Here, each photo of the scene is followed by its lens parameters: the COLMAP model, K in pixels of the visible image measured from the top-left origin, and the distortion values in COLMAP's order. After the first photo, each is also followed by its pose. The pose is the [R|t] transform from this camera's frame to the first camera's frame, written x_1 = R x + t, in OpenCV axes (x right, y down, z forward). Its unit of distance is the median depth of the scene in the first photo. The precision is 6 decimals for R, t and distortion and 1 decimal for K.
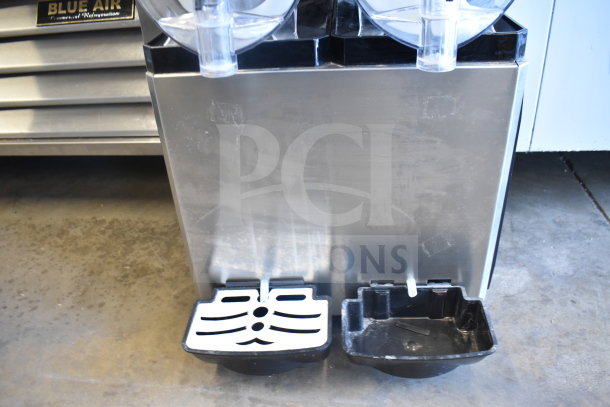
lens RADIAL K [[466.0, 0, 298.0], [0, 466.0, 240.0], [0, 0, 1]] dist [-0.056382, -0.002160]
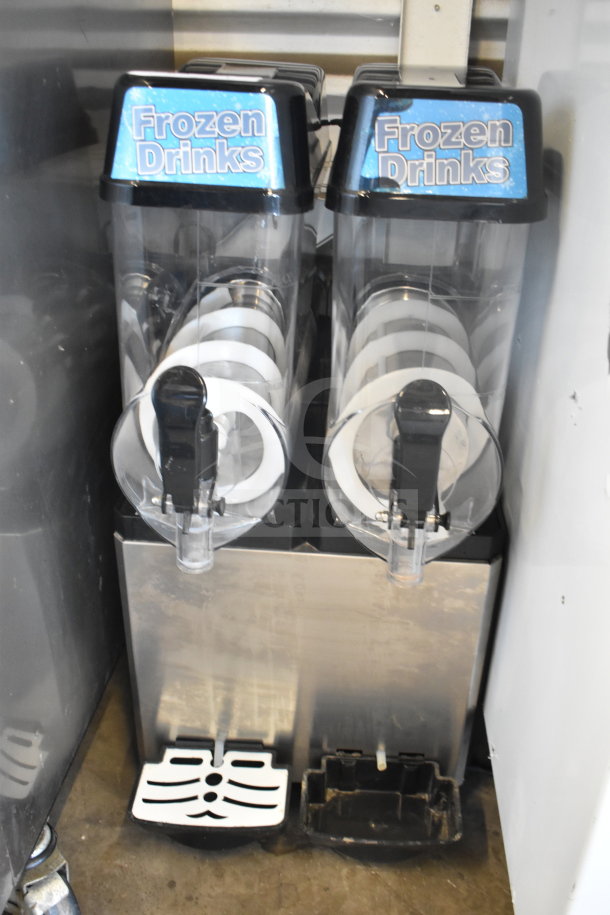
lens RADIAL K [[1030.1, 0, 297.3], [0, 1030.1, 456.8], [0, 0, 1]] dist [-0.017584, 0.000000]
pose [[0.996490, 0.070264, 0.045497, -0.052242], [-0.069666, 0.997464, -0.014586, -0.450297], [-0.046407, 0.011365, 0.998858, -1.014697]]
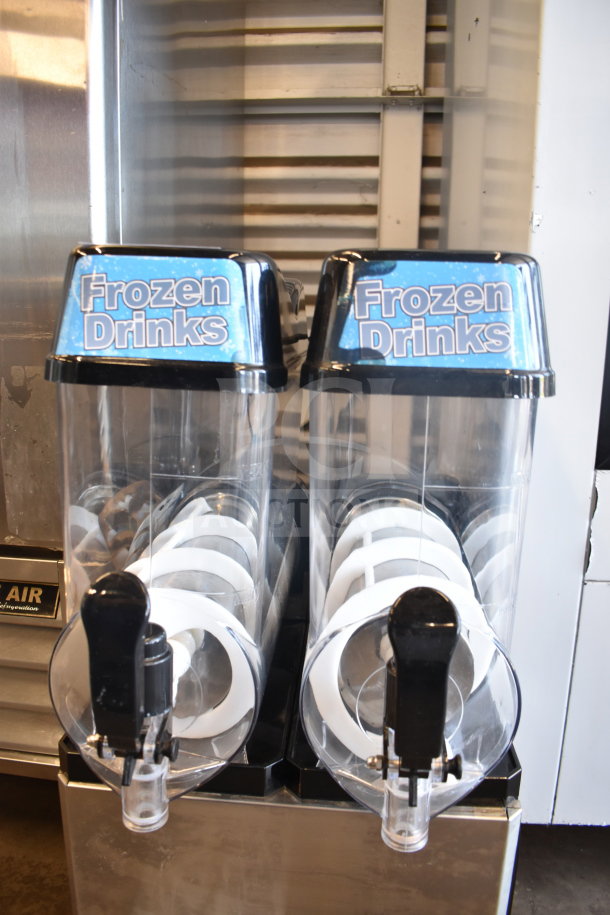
lens RADIAL K [[698.9, 0, 296.5], [0, 698.9, 457.3], [0, 0, 1]] dist [-0.056382, -0.002160]
pose [[0.997113, 0.075028, 0.011690, 0.029077], [-0.068217, 0.952726, -0.296074, -0.492474], [-0.033352, 0.294422, 0.955093, -0.294021]]
